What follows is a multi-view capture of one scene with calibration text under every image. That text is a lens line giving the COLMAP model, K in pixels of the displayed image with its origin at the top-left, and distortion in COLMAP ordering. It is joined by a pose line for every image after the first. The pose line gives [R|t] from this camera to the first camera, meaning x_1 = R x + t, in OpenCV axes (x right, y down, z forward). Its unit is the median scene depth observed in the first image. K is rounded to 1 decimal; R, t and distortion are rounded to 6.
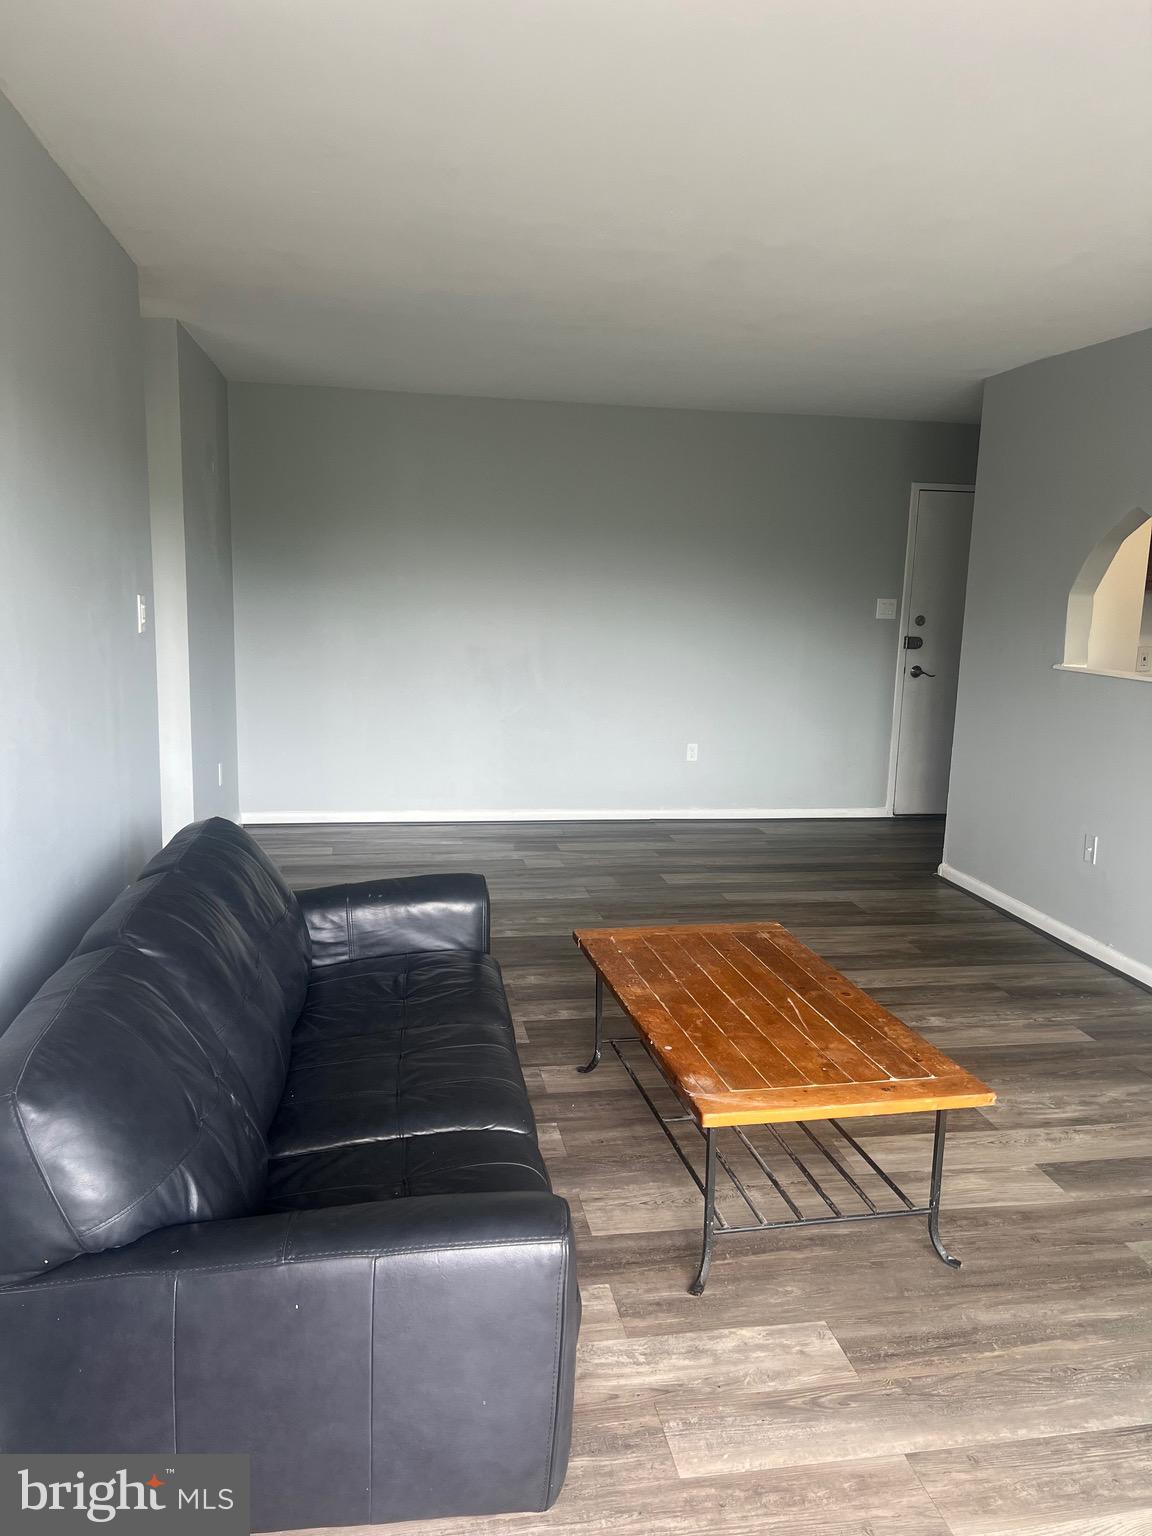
lens RADIAL K [[1151.7, 0, 574.1], [0, 1151.7, 770.0], [0, 0, 1]] dist [0.039639, -0.053728]
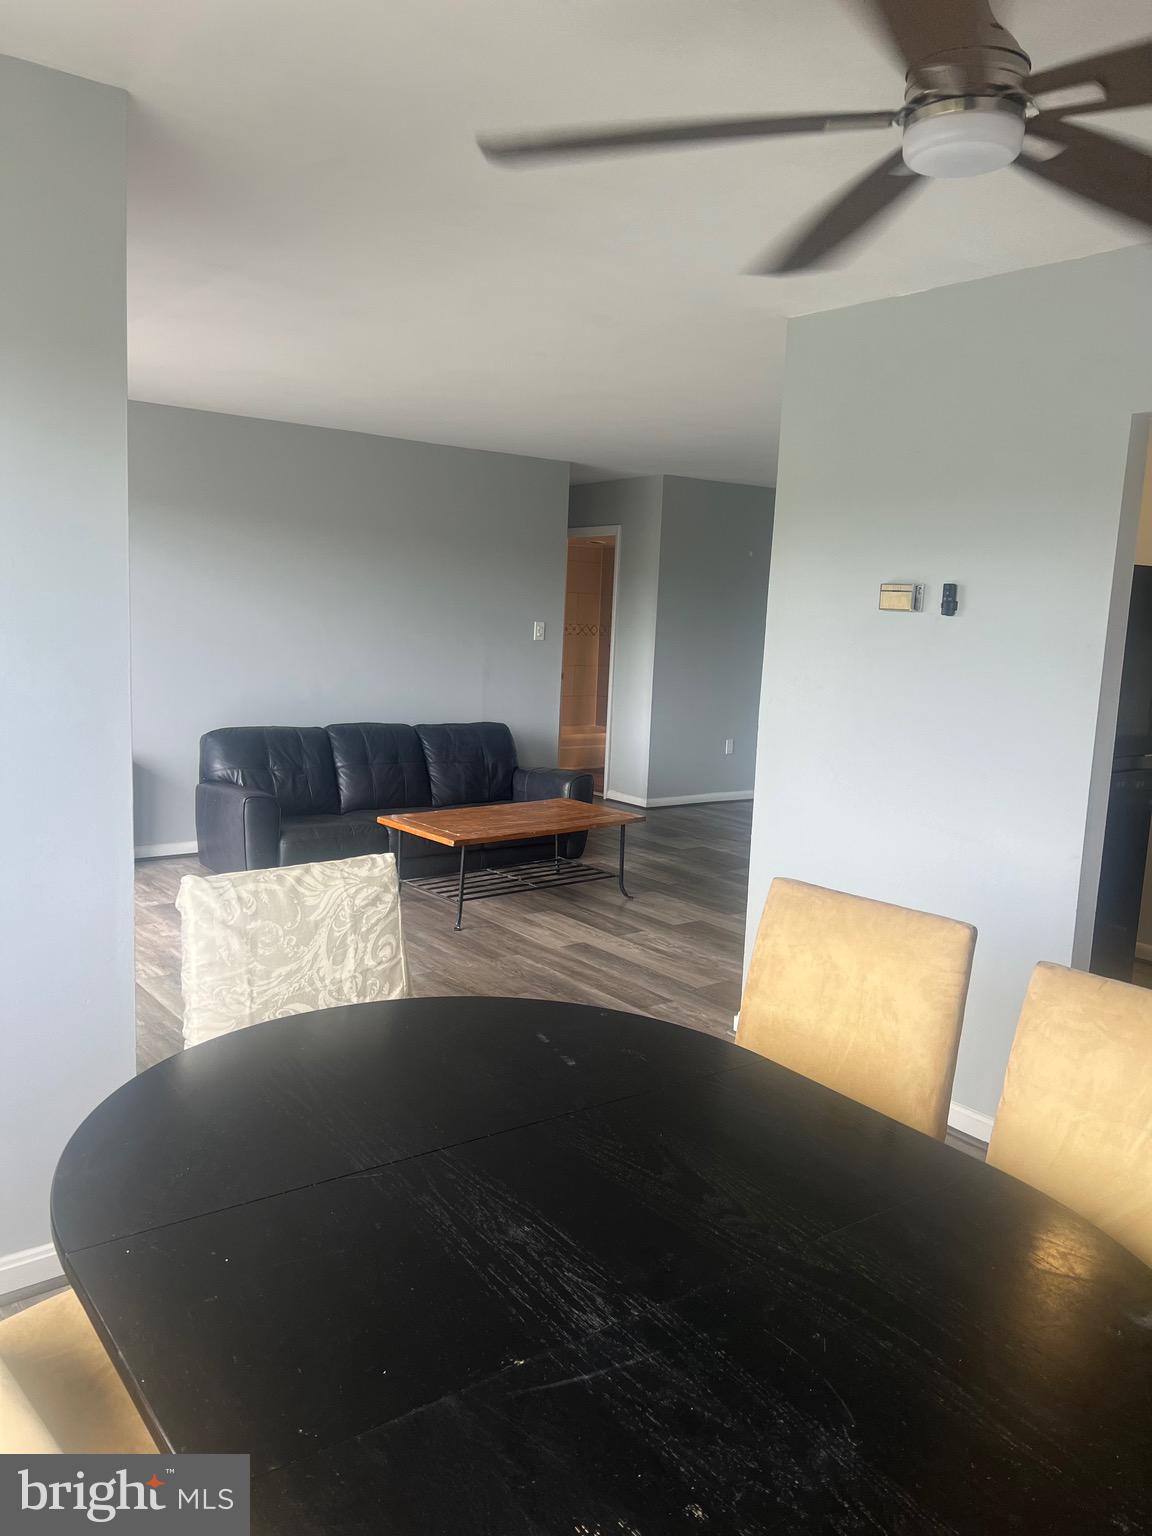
lens RADIAL K [[1133.0, 0, 581.9], [0, 1133.0, 781.3], [0, 0, 1]] dist [0.120170, -0.225775]
pose [[0.479180, 0.124845, -0.868792, 1.669013], [-0.176519, 0.983316, 0.043943, 0.027573], [0.859783, 0.132302, 0.493223, 0.118514]]
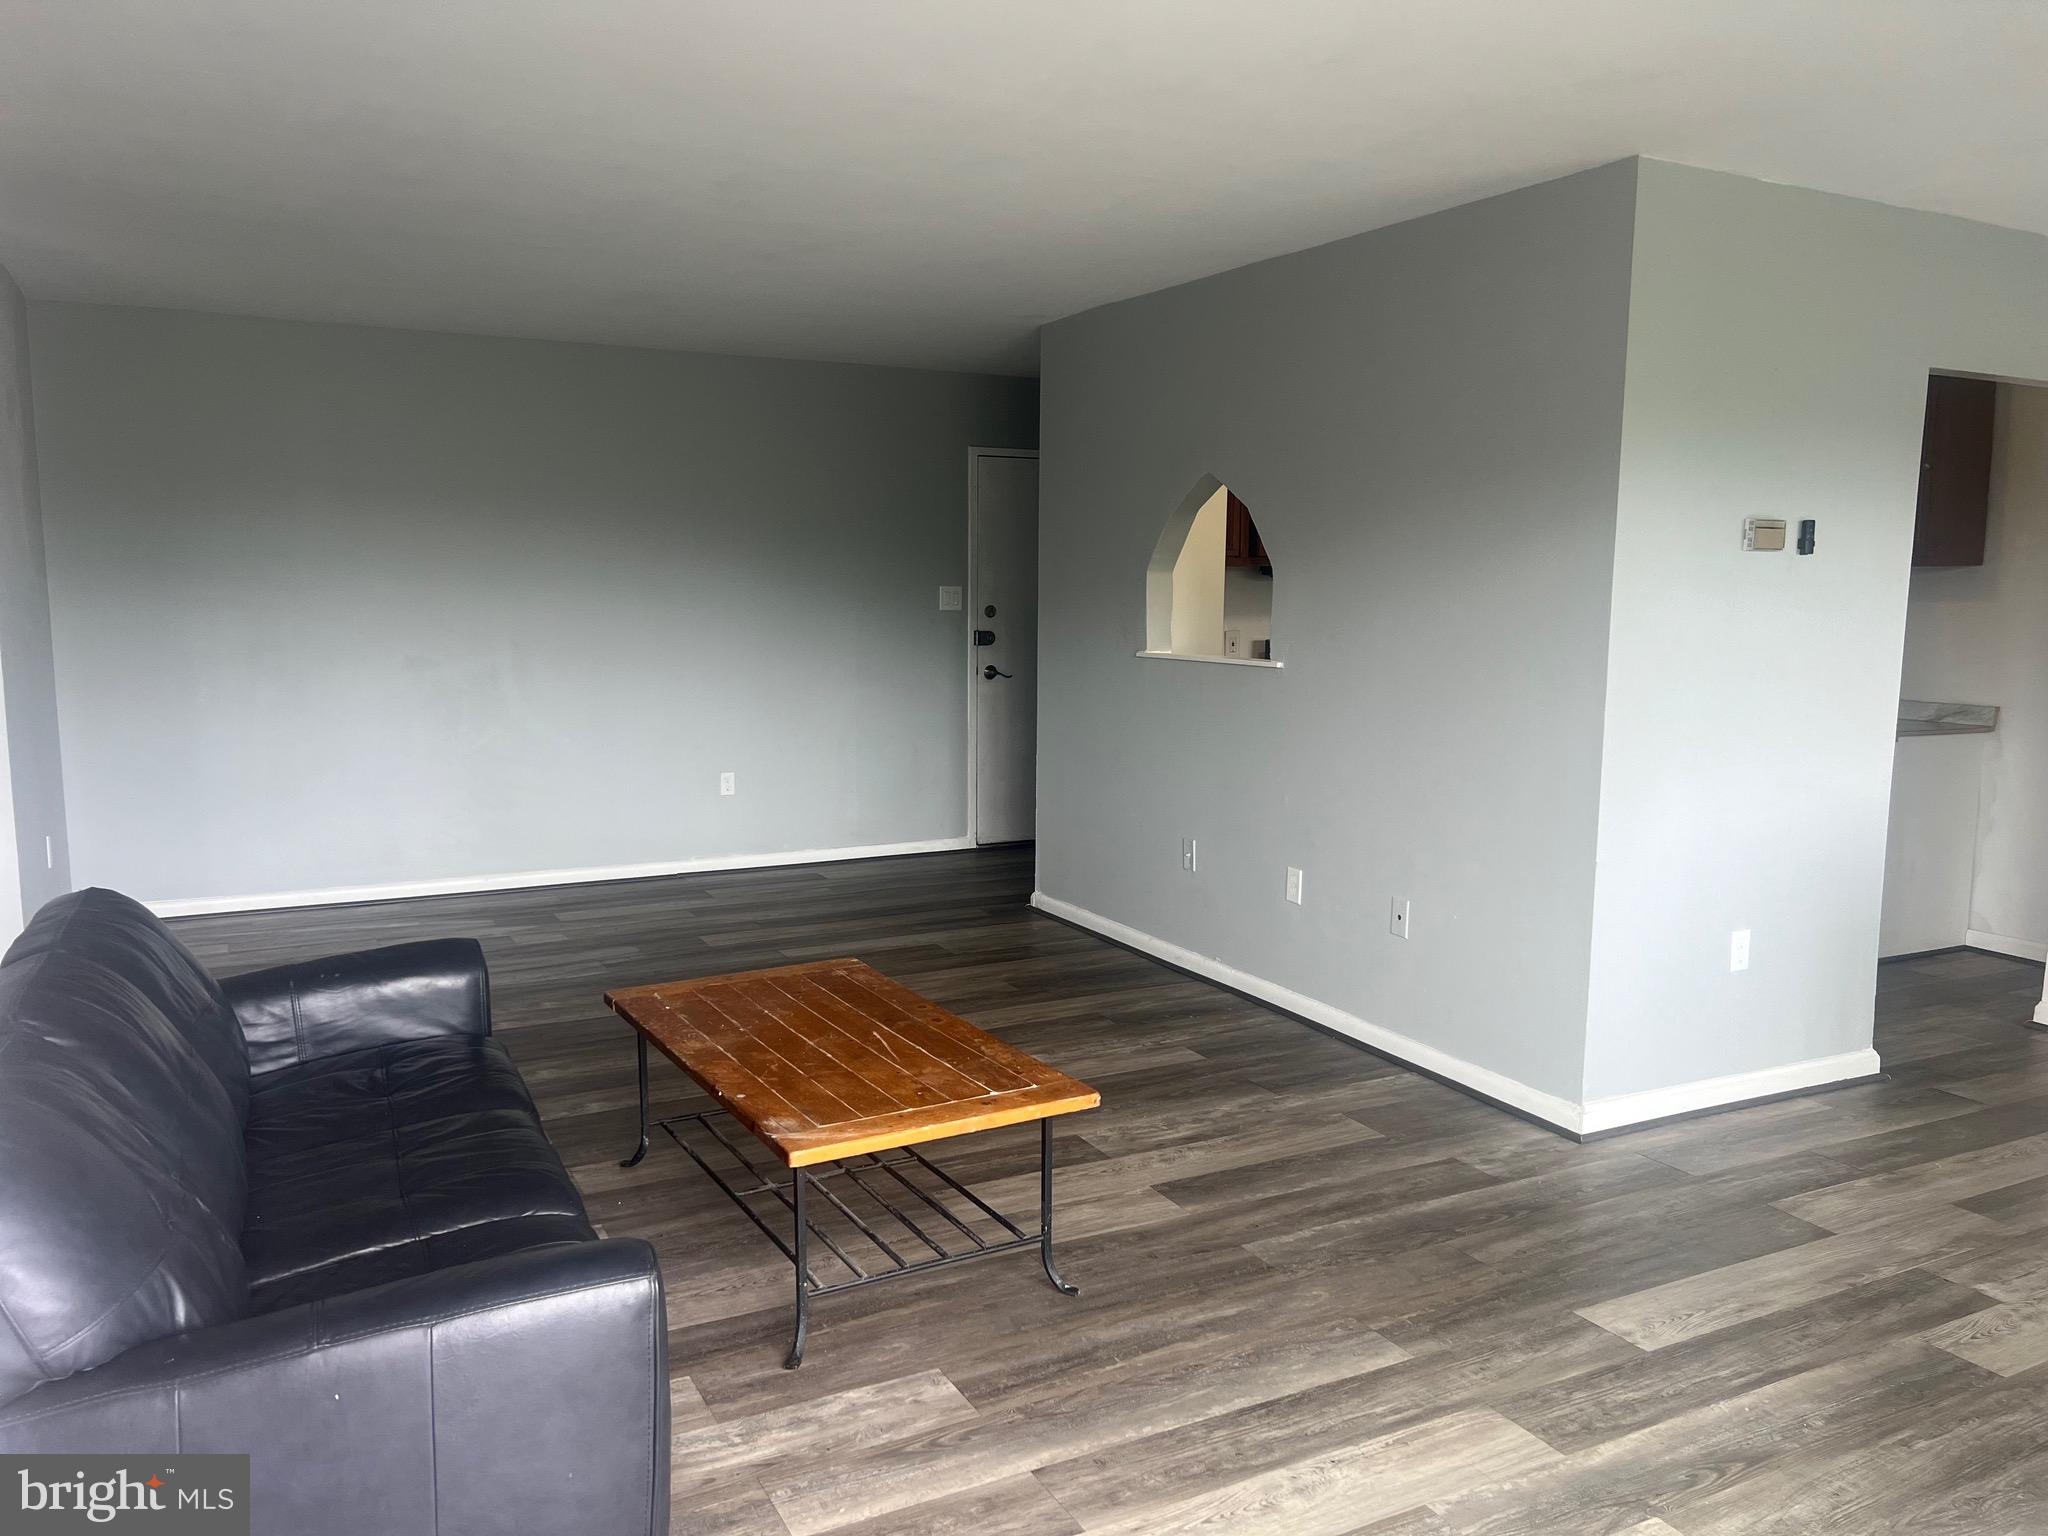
lens RADIAL K [[1522.1, 0, 1020.9], [0, 1522.1, 763.2], [0, 0, 1]] dist [0.072225, -0.095132]
pose [[0.952749, -0.058445, 0.298082, -0.034932], [0.070586, 0.997051, -0.030121, 0.034008], [-0.295443, 0.049738, 0.954065, -0.123757]]
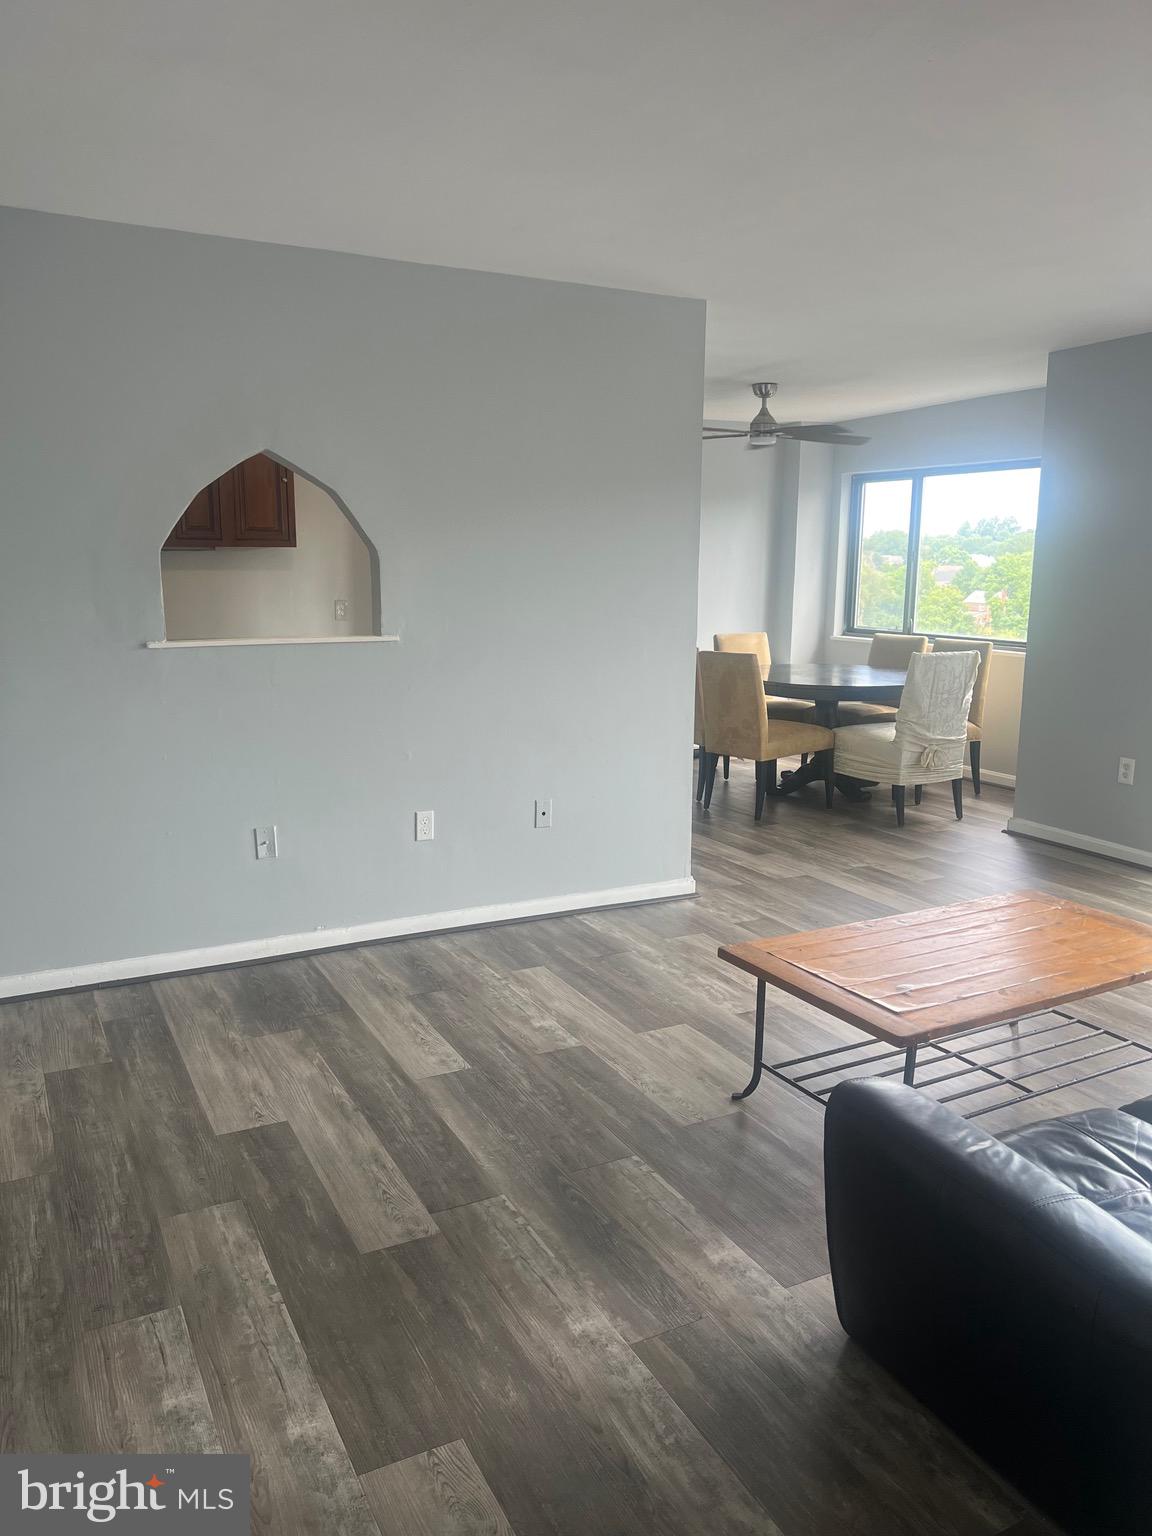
lens RADIAL K [[1141.6, 0, 578.8], [0, 1141.6, 772.7], [0, 0, 1]] dist [0.072225, -0.095132]
pose [[-0.302319, -0.203941, 0.931135, -0.600443], [0.145376, 0.955552, 0.256489, -0.241834], [-0.942056, 0.212906, -0.259233, 1.396054]]
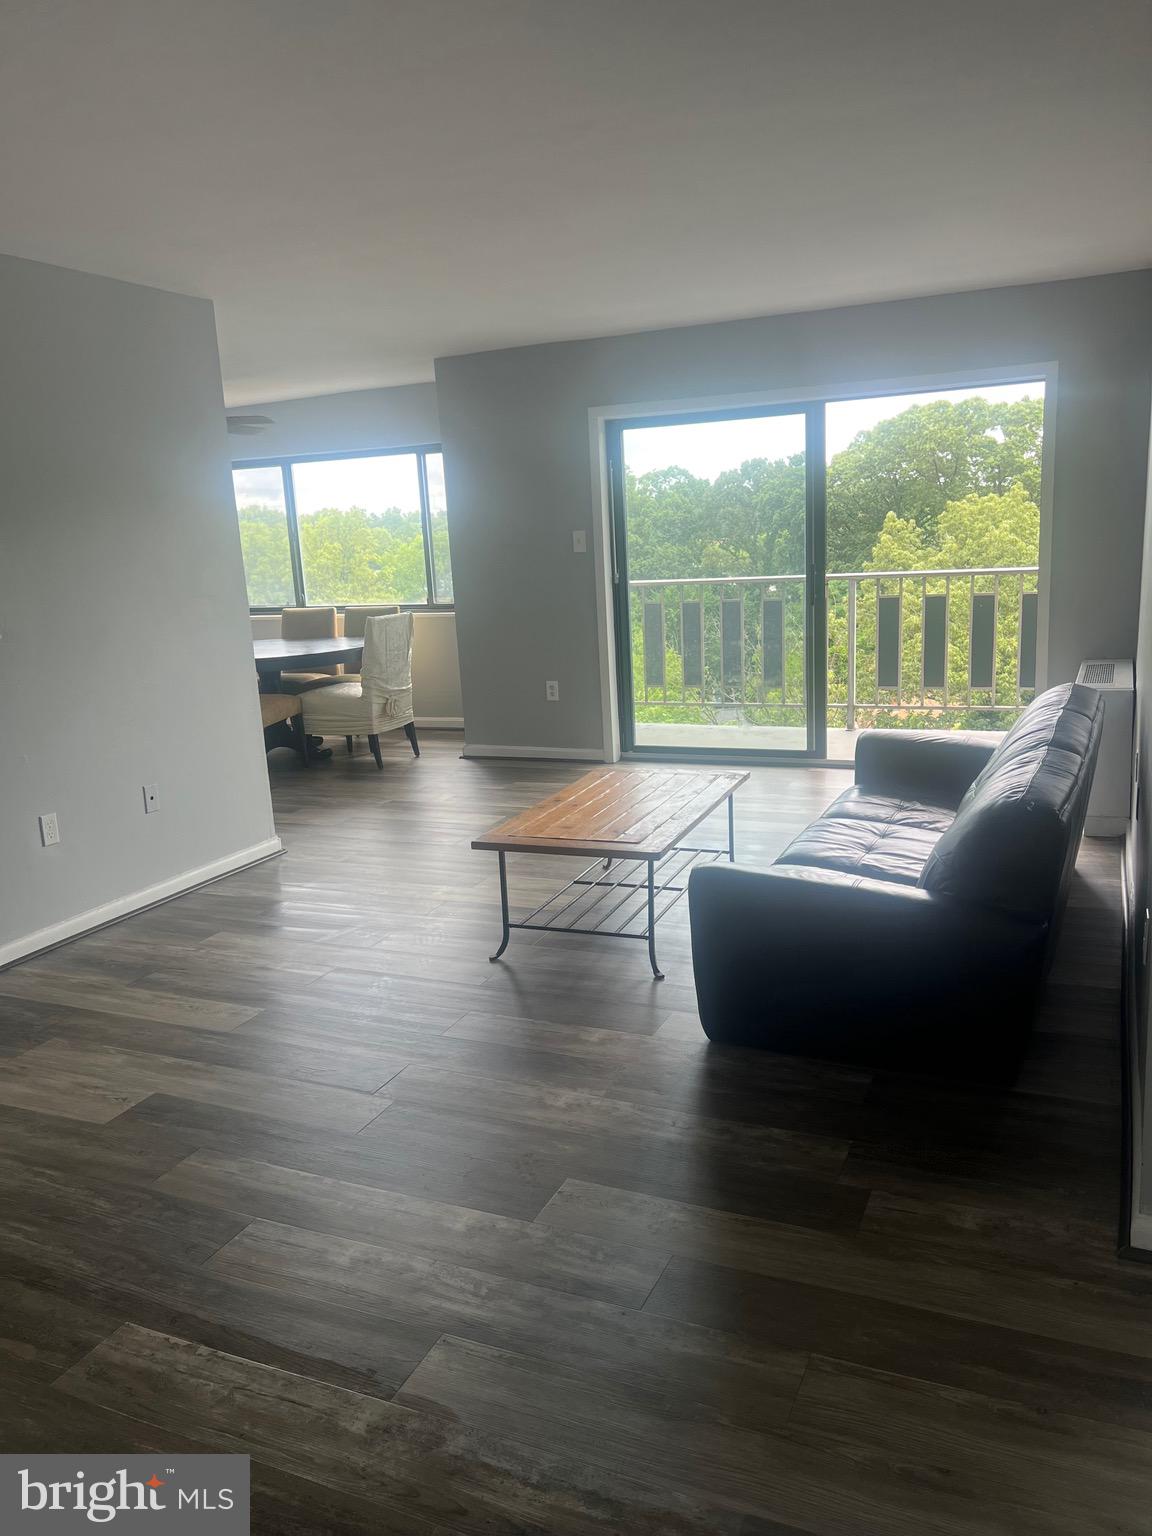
lens RADIAL K [[1141.6, 0, 578.8], [0, 1141.6, 772.7], [0, 0, 1]] dist [0.072225, -0.095132]
pose [[-0.827913, -0.099373, 0.551983, -0.517980], [0.125464, 0.926422, 0.354966, -0.309463], [-0.546644, 0.363135, -0.754529, 1.854361]]
